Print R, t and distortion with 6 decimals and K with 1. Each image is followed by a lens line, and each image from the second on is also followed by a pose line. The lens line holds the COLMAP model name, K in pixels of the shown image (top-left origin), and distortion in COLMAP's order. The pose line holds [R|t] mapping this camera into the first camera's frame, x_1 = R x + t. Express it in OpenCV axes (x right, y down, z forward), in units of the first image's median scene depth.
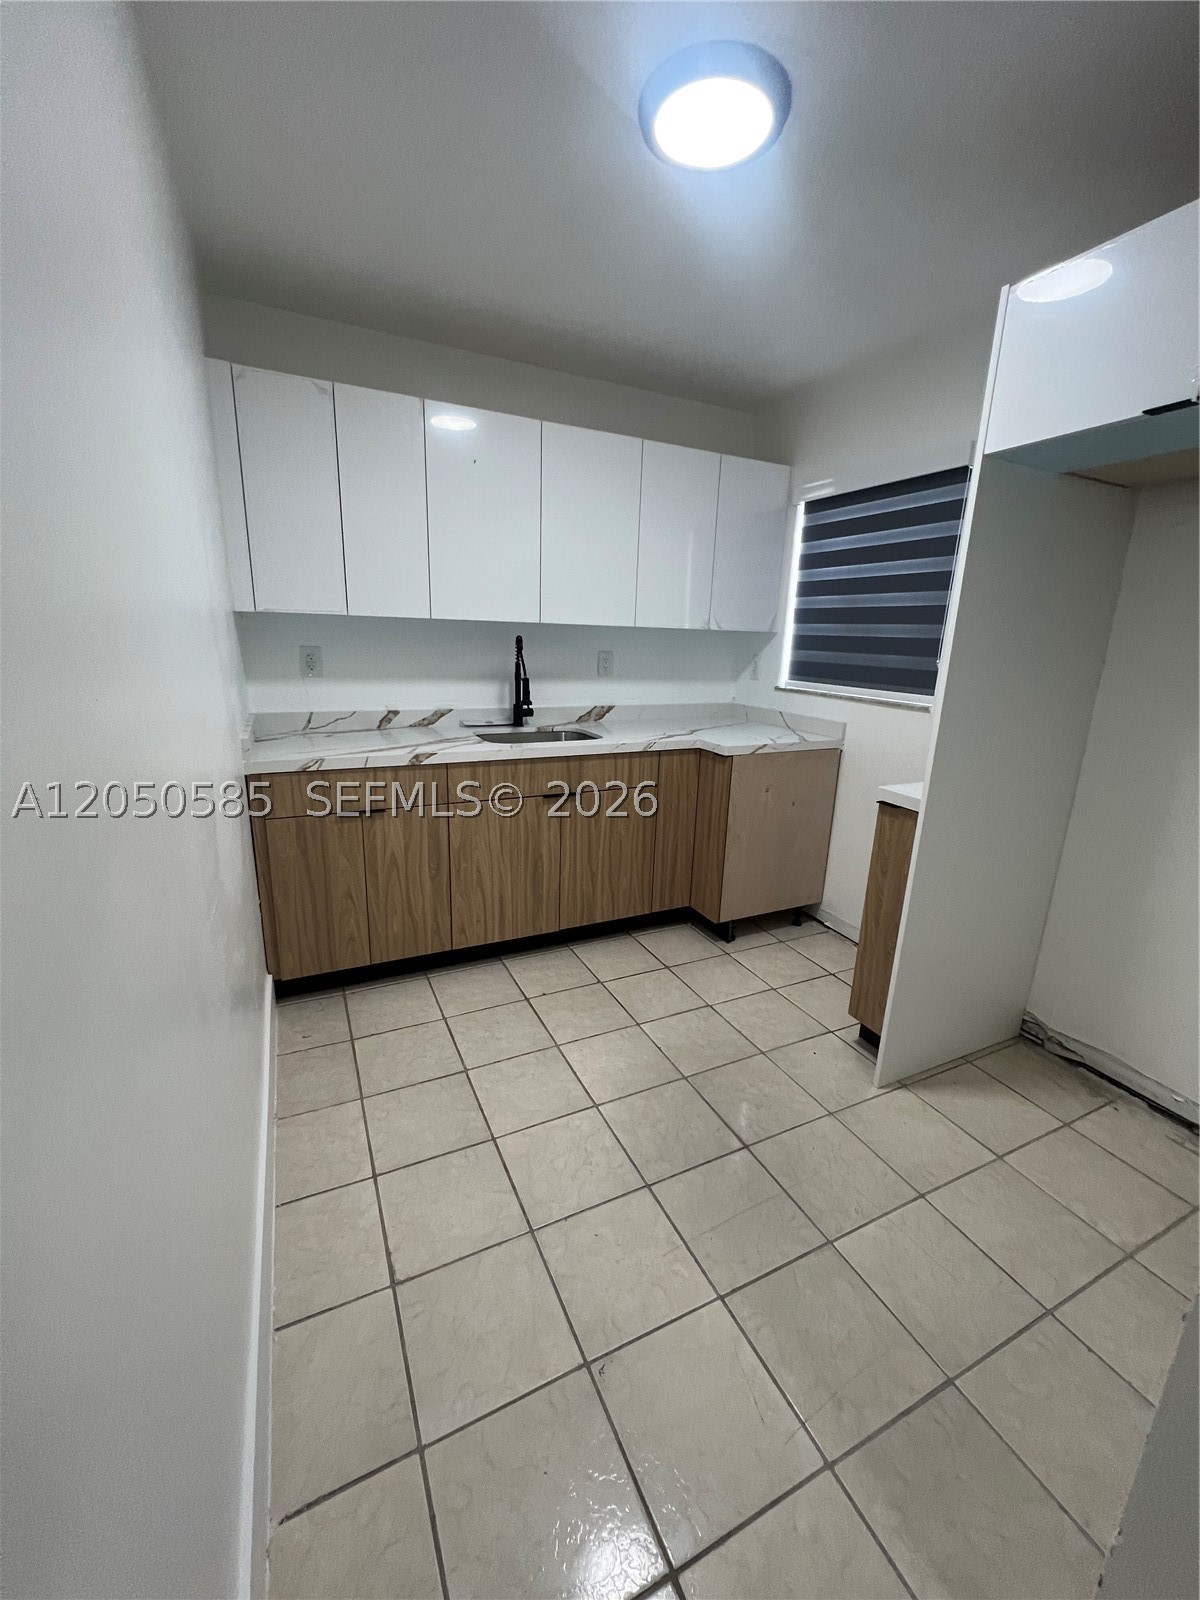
lens RADIAL K [[645.6, 0, 599.5], [0, 645.6, 796.2], [0, 0, 1]] dist [0.001764, -0.000091]
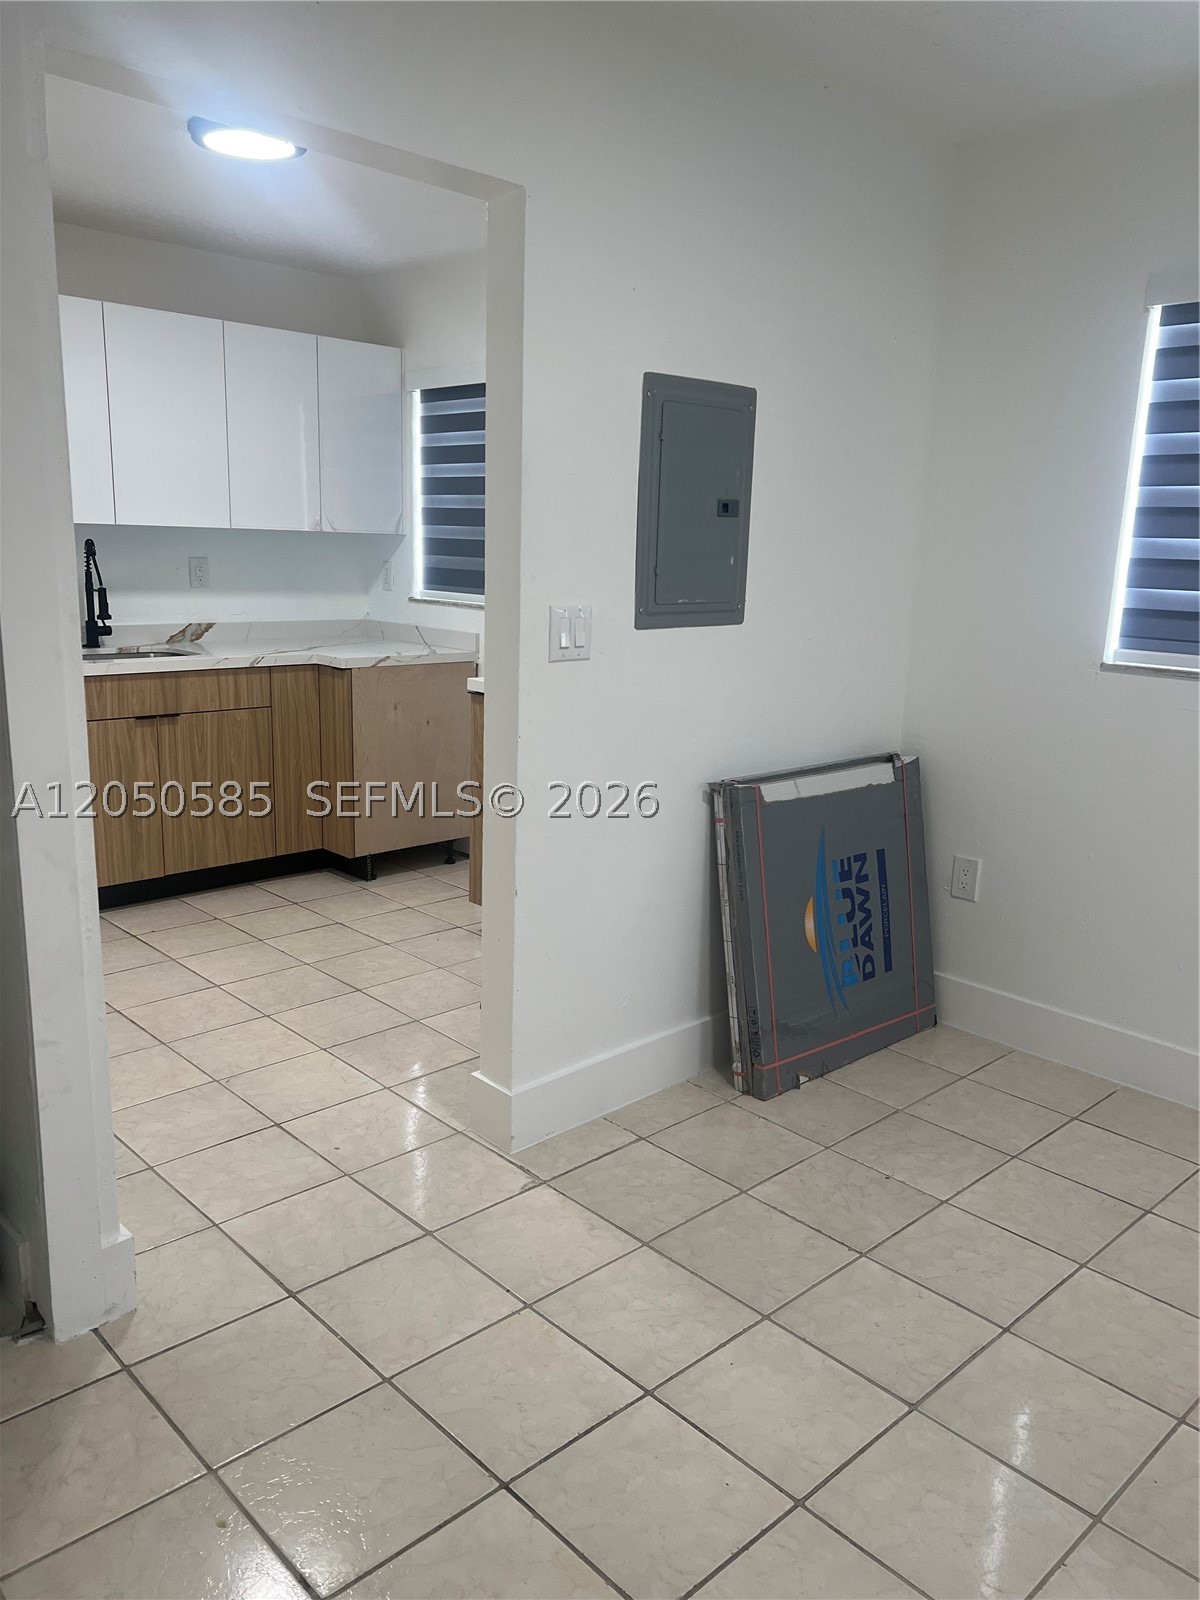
lens RADIAL K [[1200.3, 0, 605.5], [0, 1200.3, 811.9], [0, 0, 1]] dist [0.025977, -0.030266]
pose [[0.948673, -0.071809, 0.307998, 0.006662], [0.077548, 0.996968, -0.006419, 0.169017], [-0.306603, 0.029974, 0.951365, -0.692039]]
